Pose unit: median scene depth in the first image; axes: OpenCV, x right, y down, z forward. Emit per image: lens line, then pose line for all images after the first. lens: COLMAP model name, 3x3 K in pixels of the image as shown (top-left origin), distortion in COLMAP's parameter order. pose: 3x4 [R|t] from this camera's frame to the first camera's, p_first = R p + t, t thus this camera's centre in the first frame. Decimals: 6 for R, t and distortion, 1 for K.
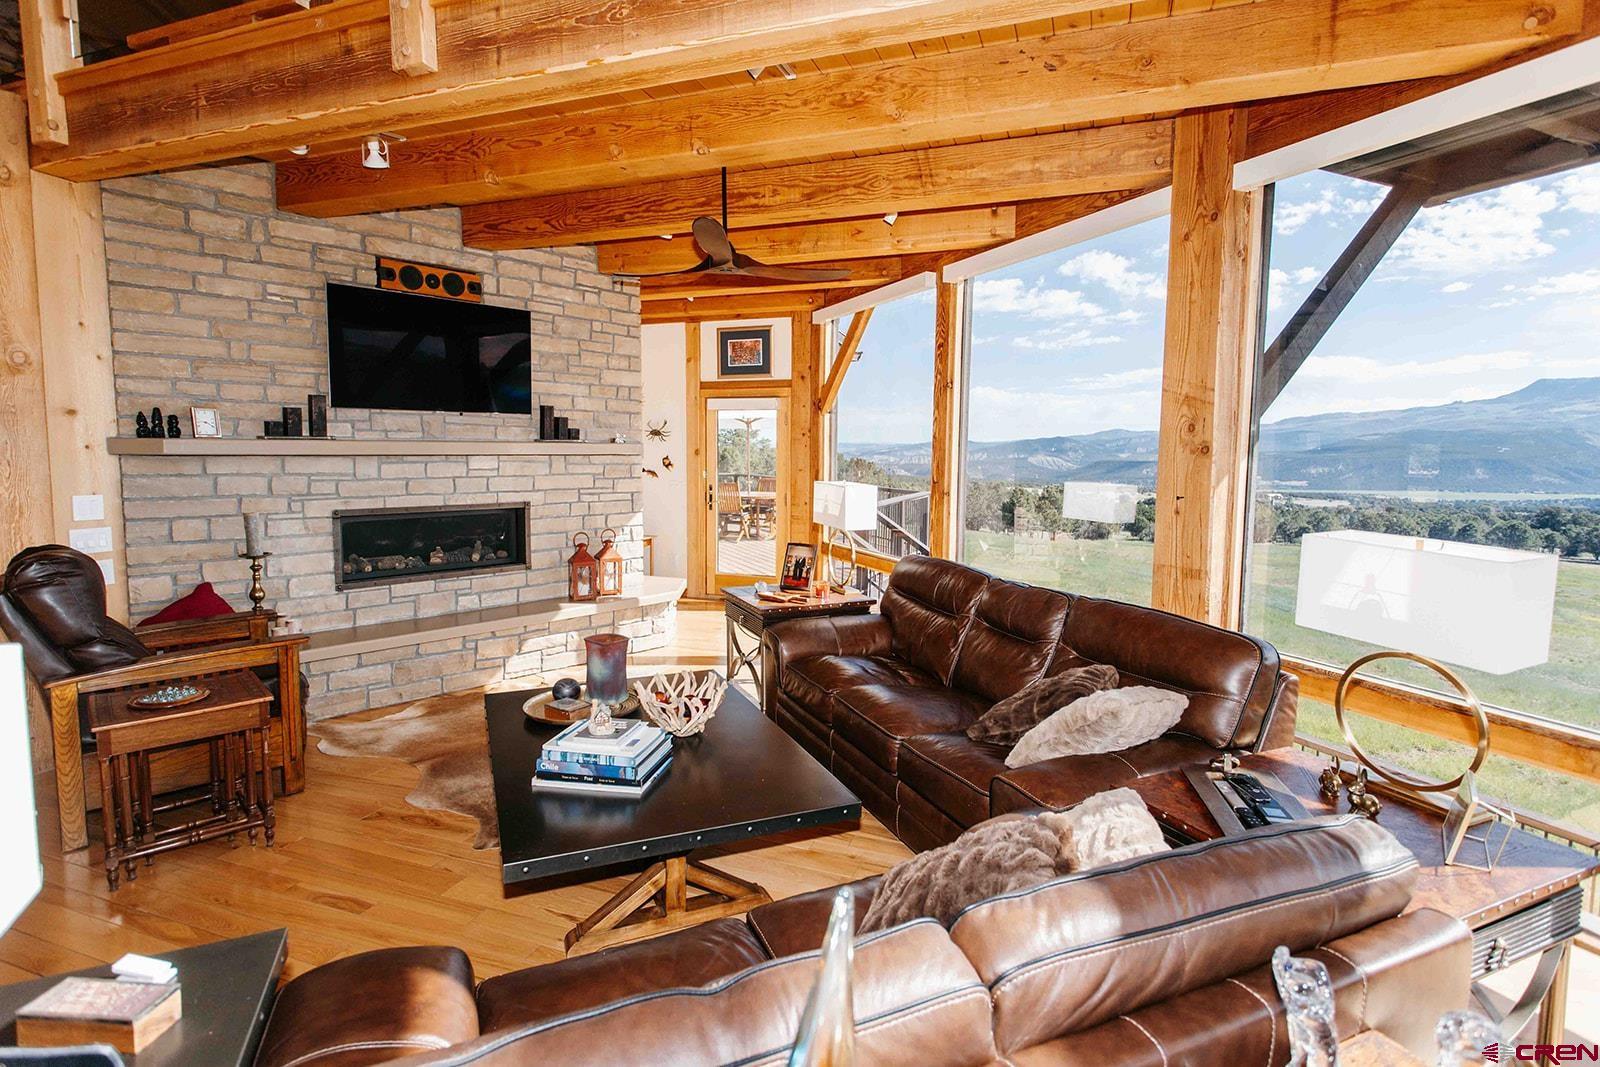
lens RADIAL K [[814.8, 0, 801.4], [0, 814.8, 510.5], [0, 0, 1]] dist [0.003308, 0.001574]
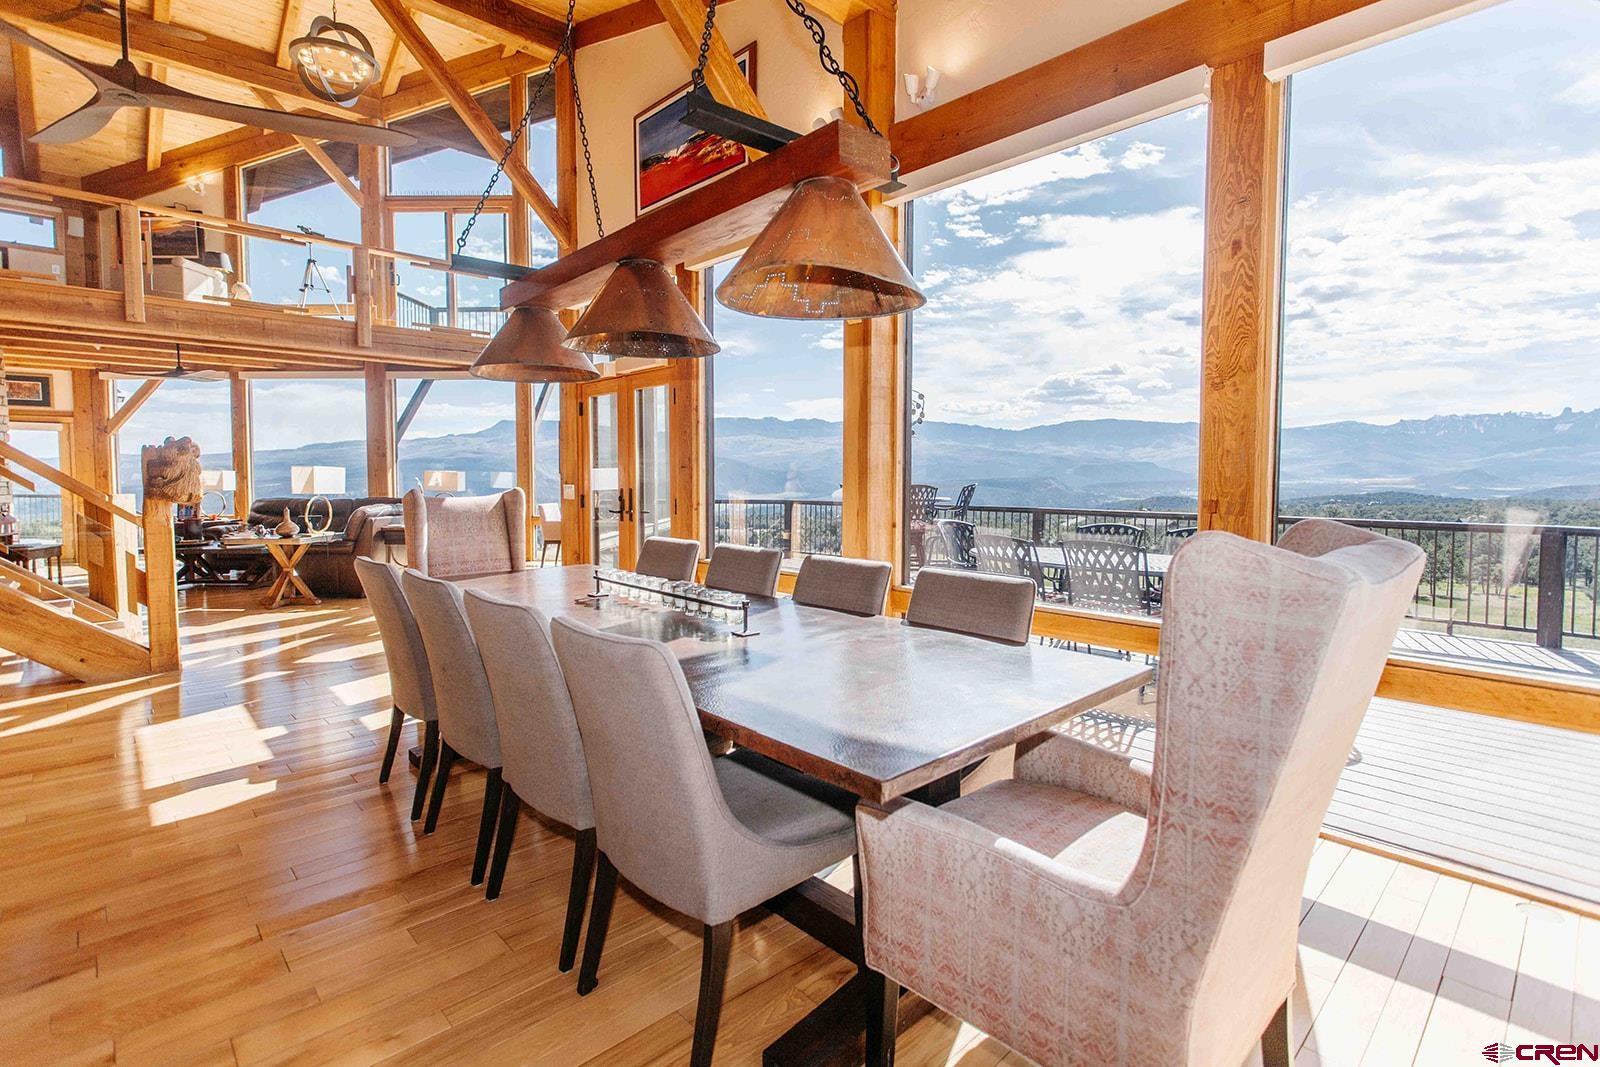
lens RADIAL K [[765.2, 0, 804.1], [0, 765.2, 511.5], [0, 0, 1]] dist [0.001816, 0.000686]
pose [[0.450129, -0.050295, 0.891546, -0.978770], [0.072585, 0.997169, 0.019606, 0.139688], [-0.890008, 0.055888, 0.452506, -1.240744]]
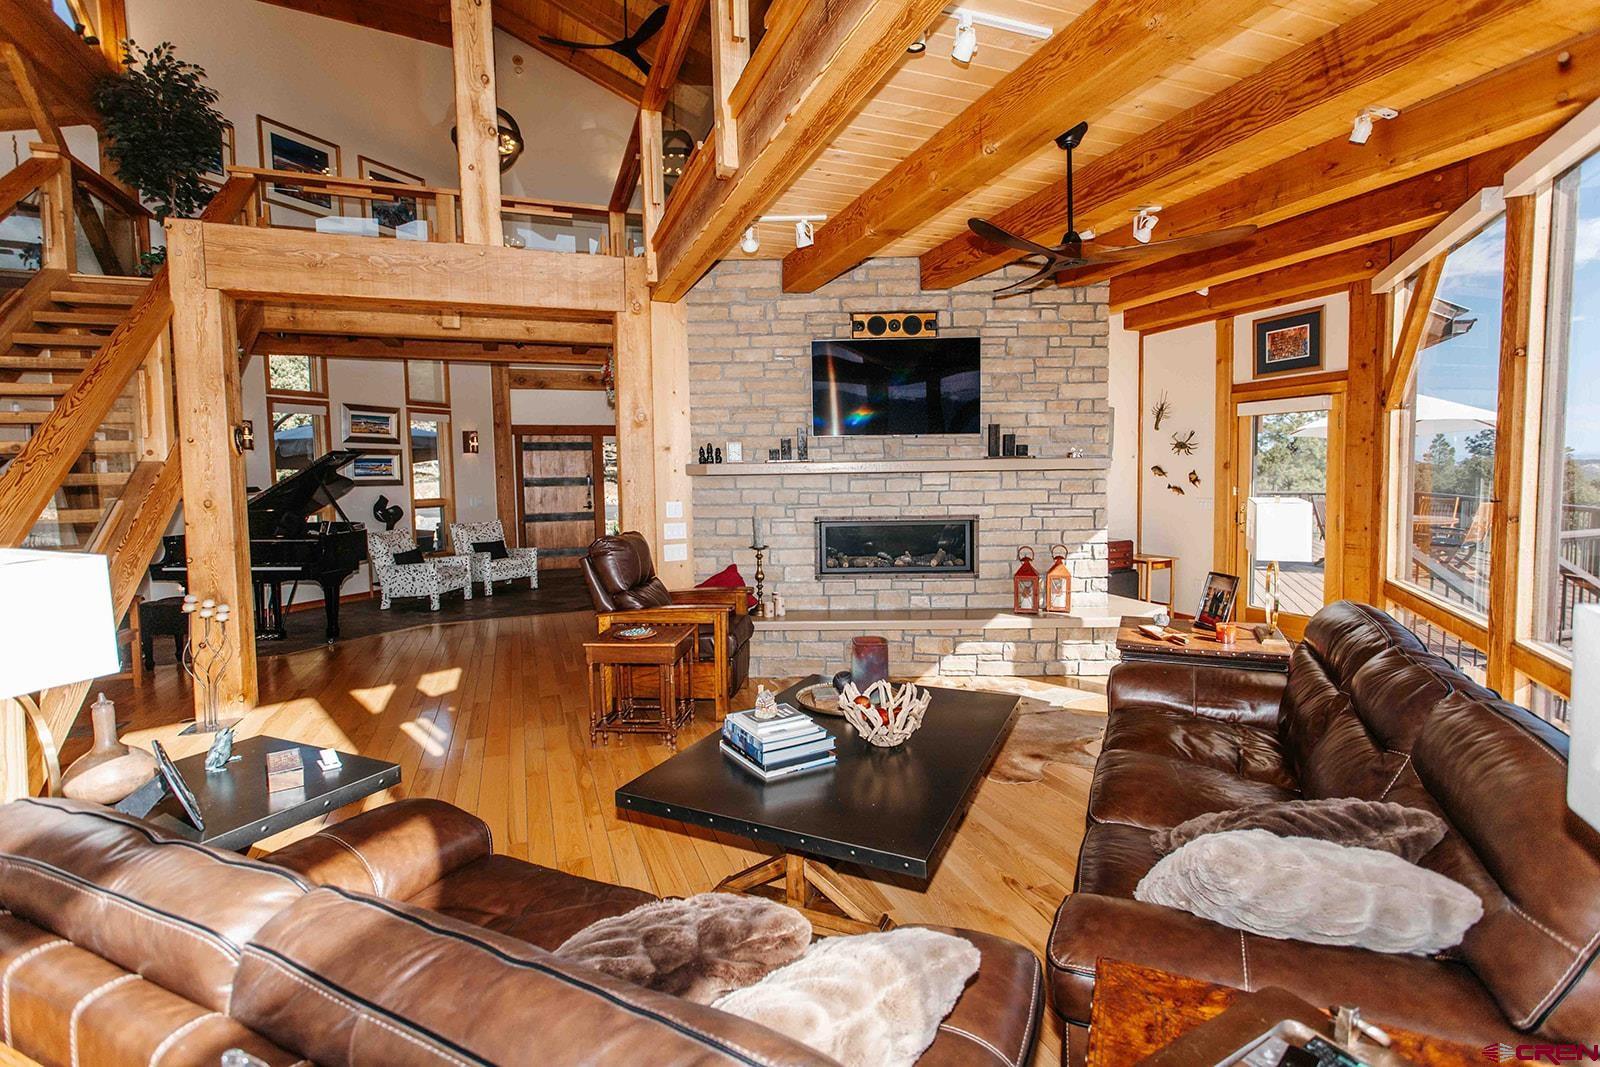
lens RADIAL K [[765.2, 0, 804.1], [0, 765.2, 511.5], [0, 0, 1]] dist [0.001816, 0.000686]
pose [[0.648953, 0.021056, -0.760537, 0.298260], [-0.037963, 0.999268, -0.004728, -0.001882], [0.759881, 0.031941, 0.649277, 0.182234]]
